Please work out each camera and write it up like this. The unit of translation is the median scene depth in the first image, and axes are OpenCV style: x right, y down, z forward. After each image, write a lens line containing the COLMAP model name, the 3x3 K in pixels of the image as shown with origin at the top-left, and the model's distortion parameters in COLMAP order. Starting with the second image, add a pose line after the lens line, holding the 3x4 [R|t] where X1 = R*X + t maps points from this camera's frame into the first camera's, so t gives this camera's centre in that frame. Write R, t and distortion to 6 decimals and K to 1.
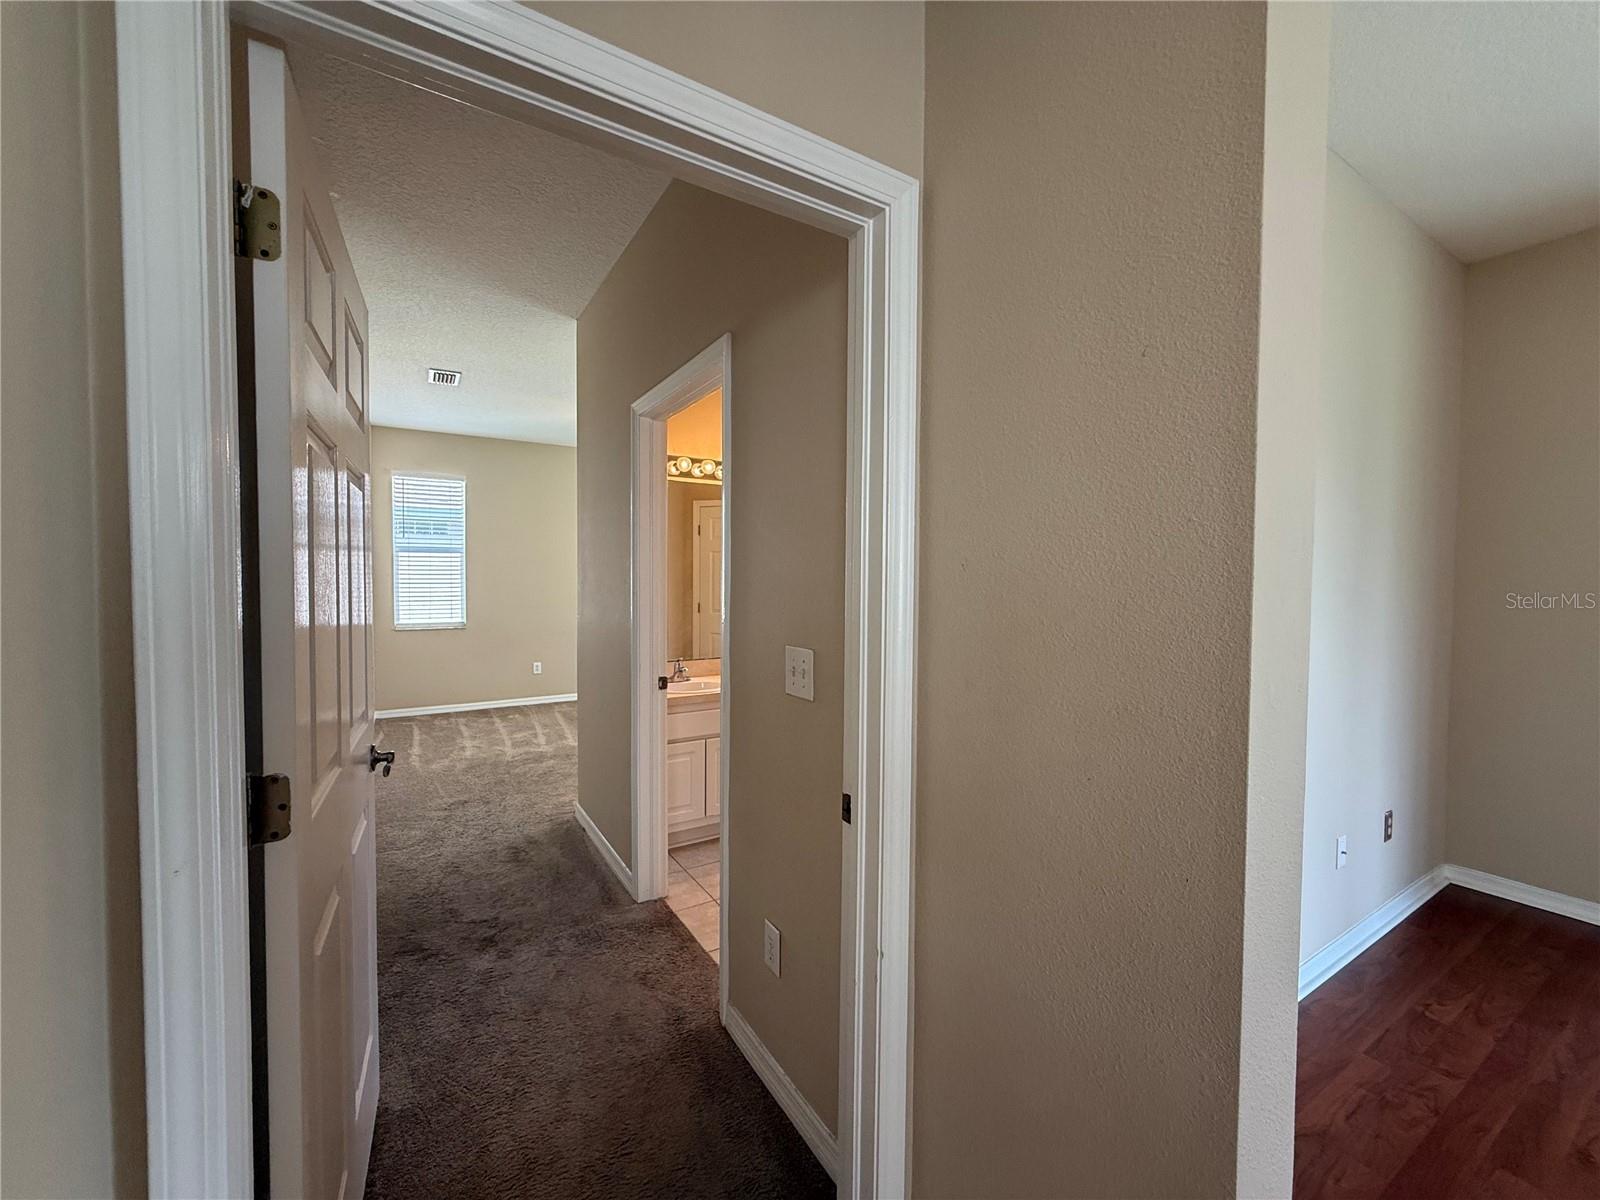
lens RADIAL K [[638.4, 0, 803.6], [0, 638.4, 597.3], [0, 0, 1]] dist [-0.000233, 0.000802]
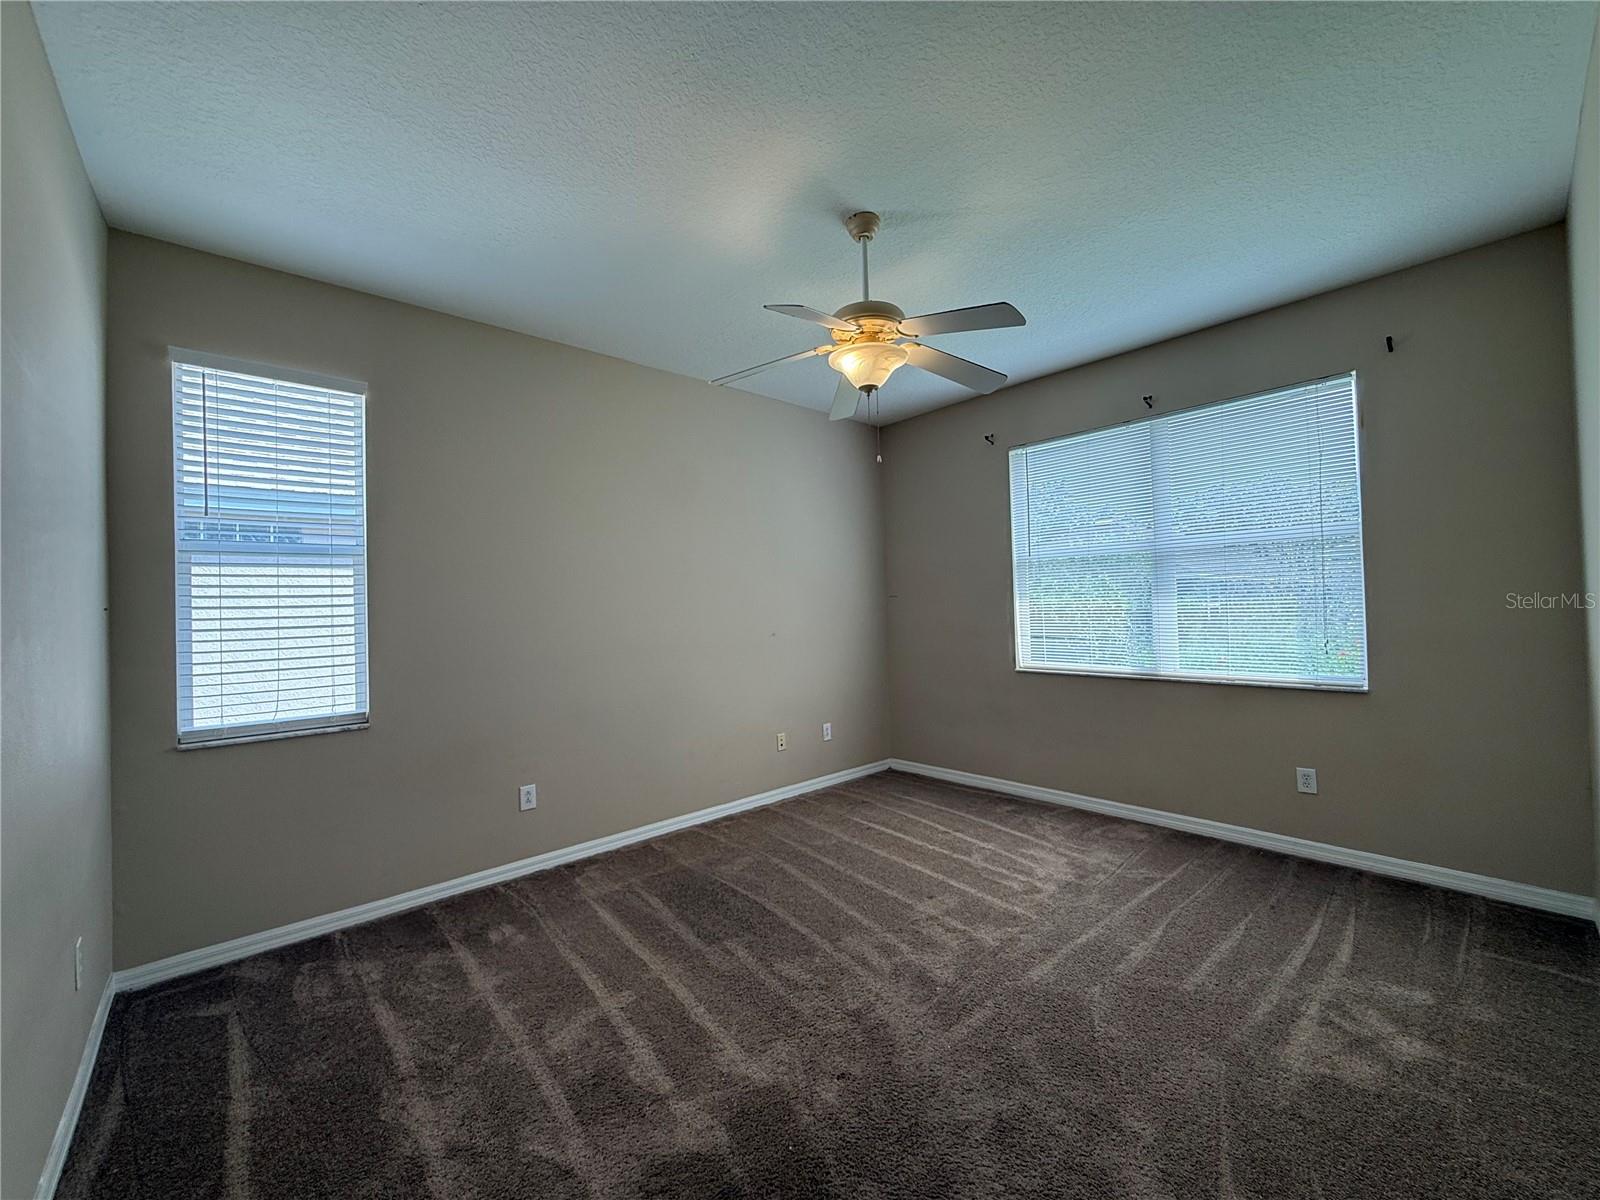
lens RADIAL K [[638.4, 0, 798.7], [0, 638.4, 597.1], [0, 0, 1]] dist [-0.000233, 0.000802]
pose [[0.984197, -0.028226, 0.174814, -0.312724], [0.035616, 0.998593, -0.039277, -0.012835], [-0.173459, 0.044882, 0.983818, 0.514061]]
